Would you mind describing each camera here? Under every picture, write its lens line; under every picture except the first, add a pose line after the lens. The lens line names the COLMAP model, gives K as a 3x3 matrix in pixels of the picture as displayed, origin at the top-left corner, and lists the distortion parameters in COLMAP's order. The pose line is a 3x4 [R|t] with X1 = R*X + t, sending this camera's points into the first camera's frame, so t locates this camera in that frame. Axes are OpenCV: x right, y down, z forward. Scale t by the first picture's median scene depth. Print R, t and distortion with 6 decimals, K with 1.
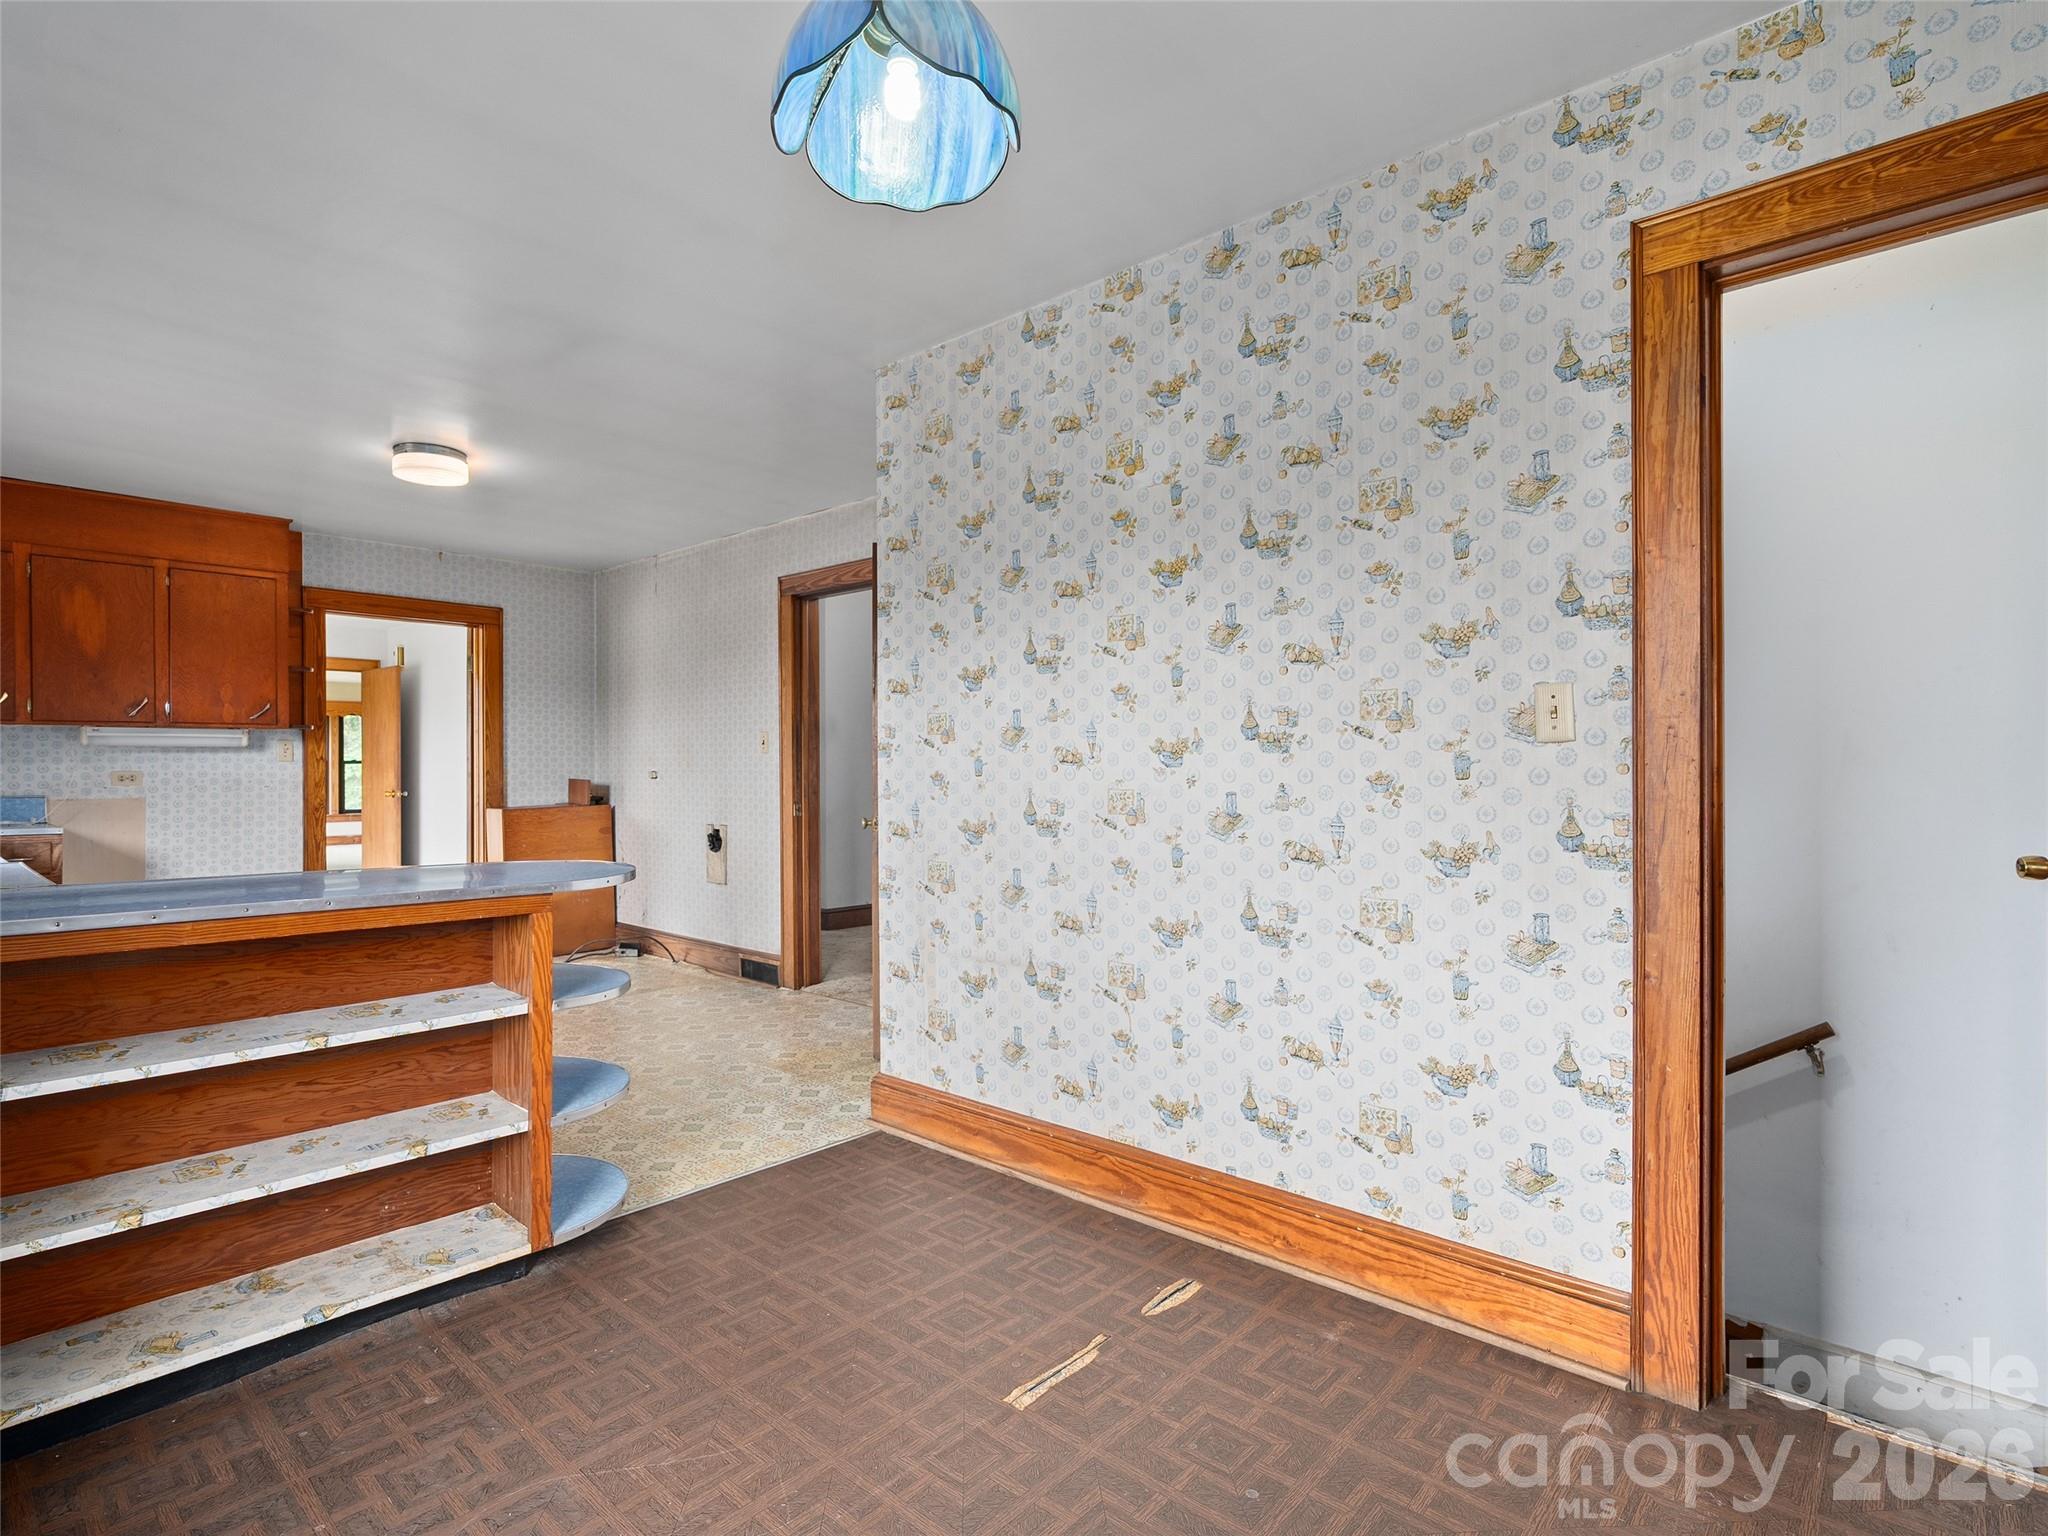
lens RADIAL K [[1052.2, 0, 1024.6], [0, 1052.2, 766.8], [0, 0, 1]] dist [-0.006213, 0.001636]
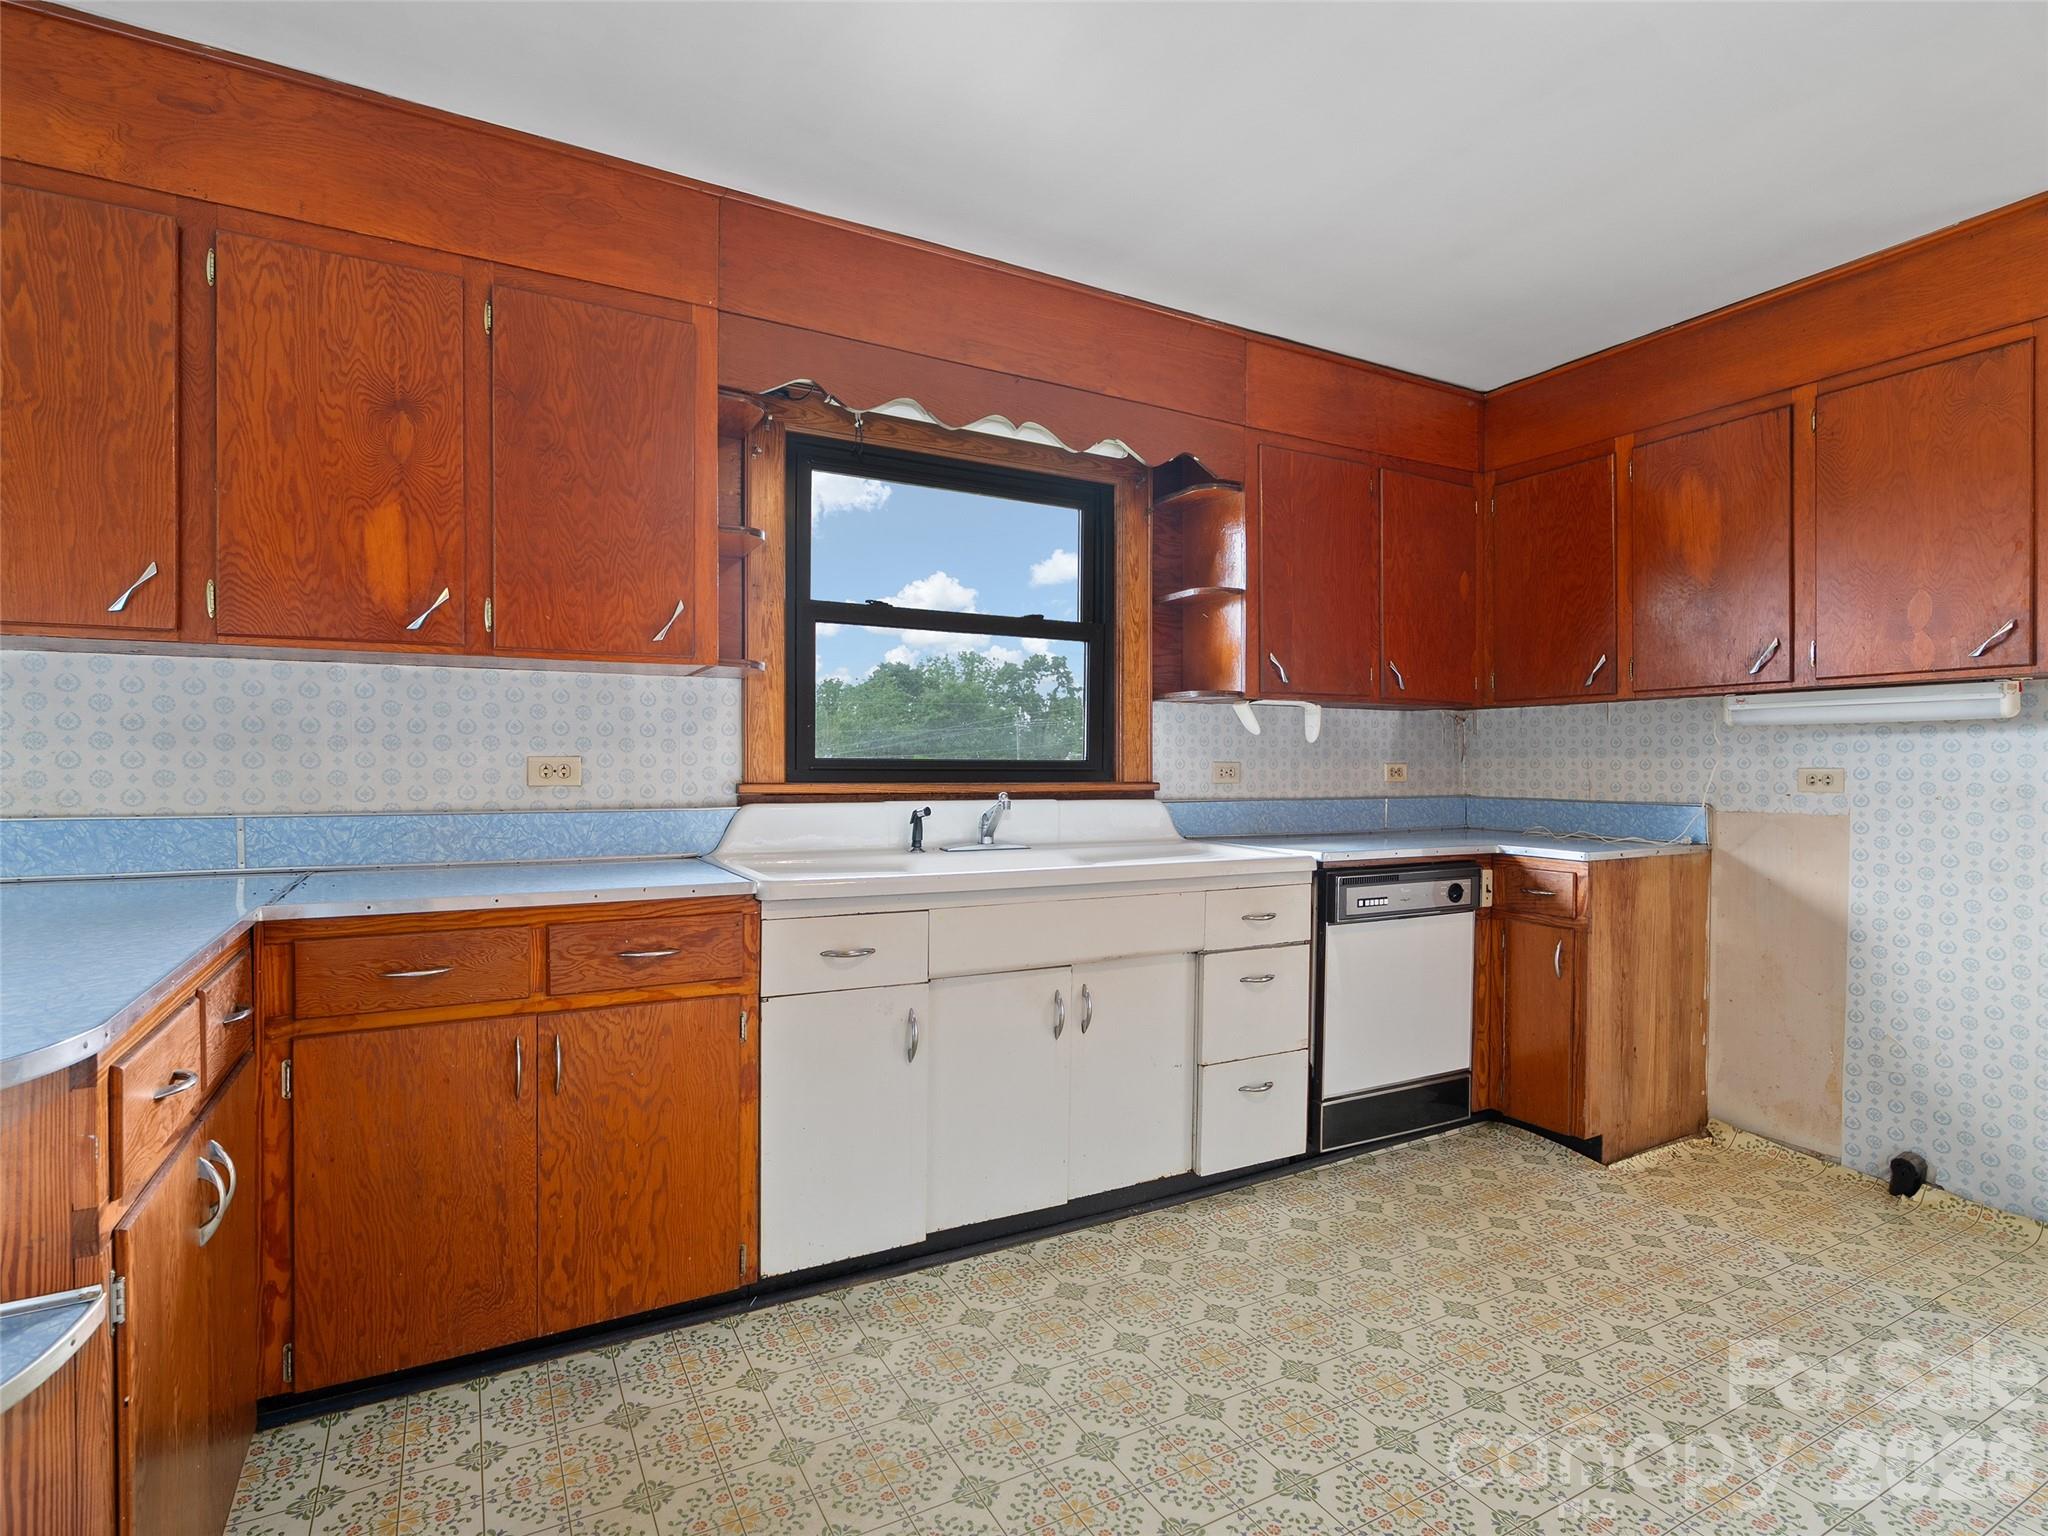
lens RADIAL K [[1052.2, 0, 1036.8], [0, 1052.2, 769.0], [0, 0, 1]] dist [-0.006213, 0.001636]
pose [[-0.312895, 0.008296, -0.949751, -0.161032], [-0.001563, 0.999956, 0.009249, 0.000024], [0.949786, 0.004379, -0.312869, 0.753455]]
